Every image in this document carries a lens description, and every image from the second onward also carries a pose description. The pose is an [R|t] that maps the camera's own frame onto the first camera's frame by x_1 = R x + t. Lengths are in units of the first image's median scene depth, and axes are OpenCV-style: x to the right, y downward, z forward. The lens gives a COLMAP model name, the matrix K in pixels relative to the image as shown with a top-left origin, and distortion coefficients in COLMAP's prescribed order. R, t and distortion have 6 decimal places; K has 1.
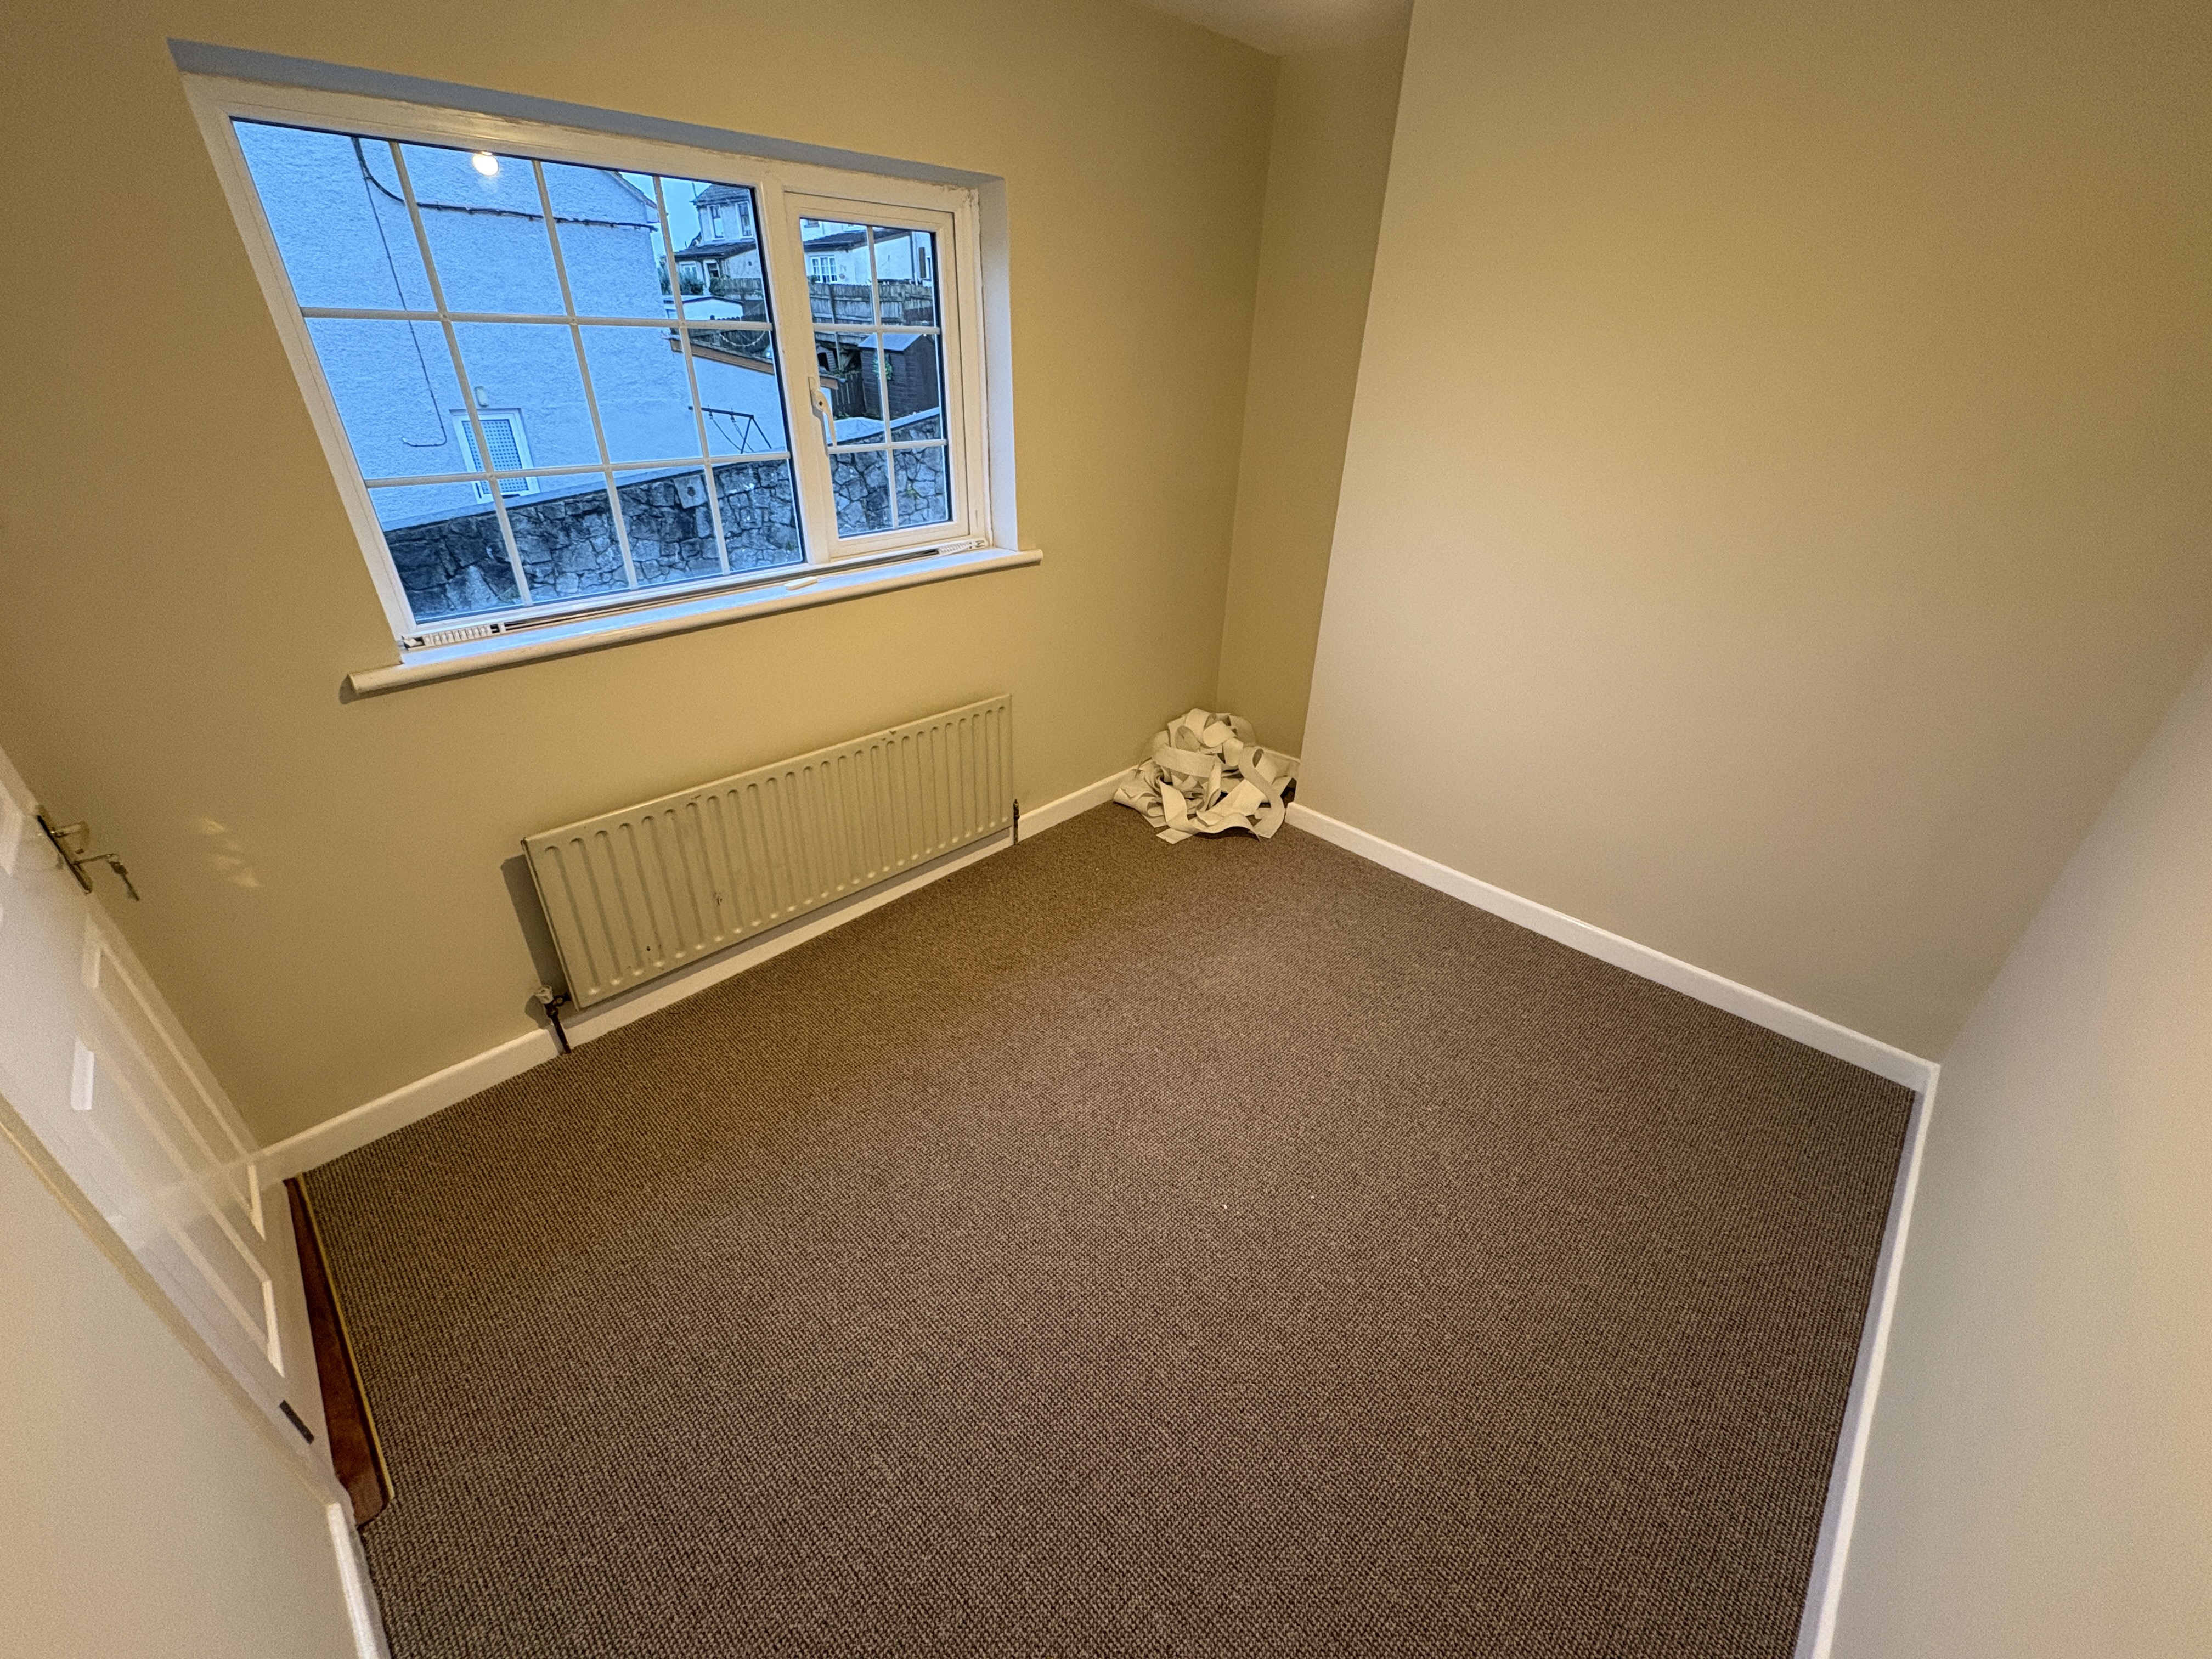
lens RADIAL K [[882.7, 0, 1162.3], [0, 882.7, 818.2], [0, 0, 1]] dist [0.007497, 0.000049]
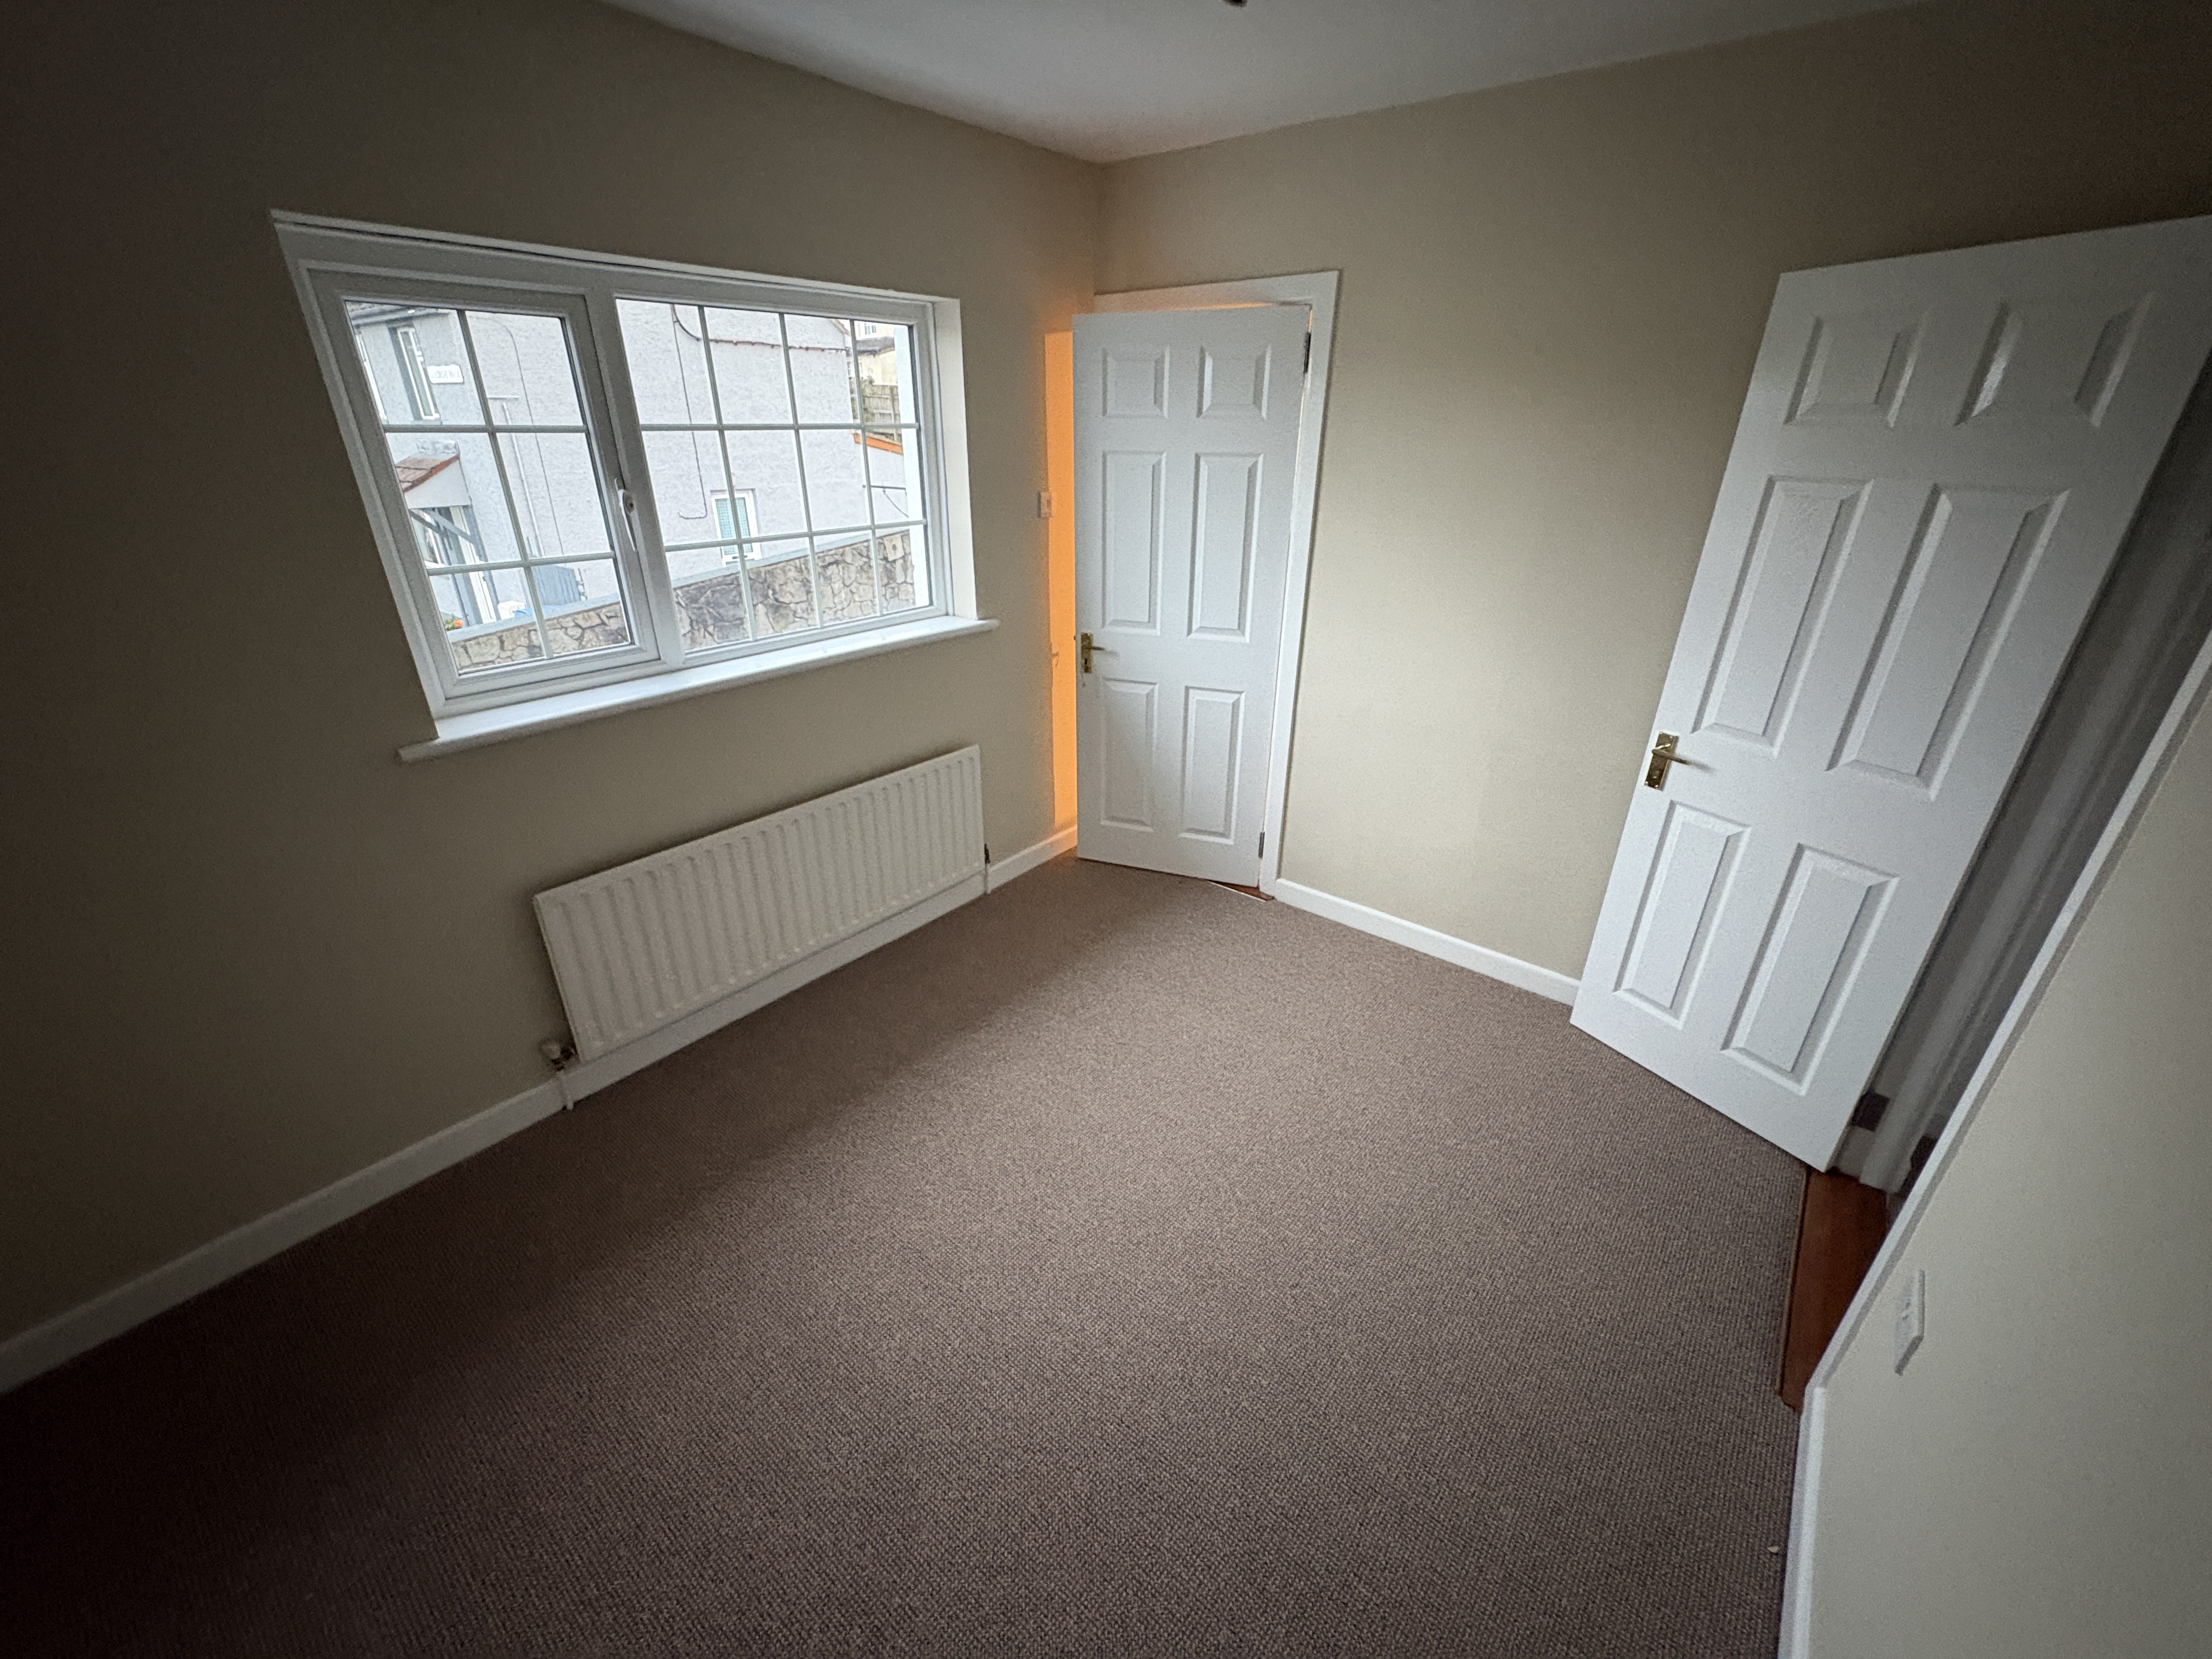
lens RADIAL K [[885.5, 0, 1106.0], [0, 885.5, 829.5], [0, 0, 1]] dist [0.001436, 0.000208]
pose [[0.998677, -0.036603, 0.036106, -0.285745], [0.038919, 0.997081, -0.065686, 0.134177], [-0.033597, 0.067004, 0.997187, -0.261781]]
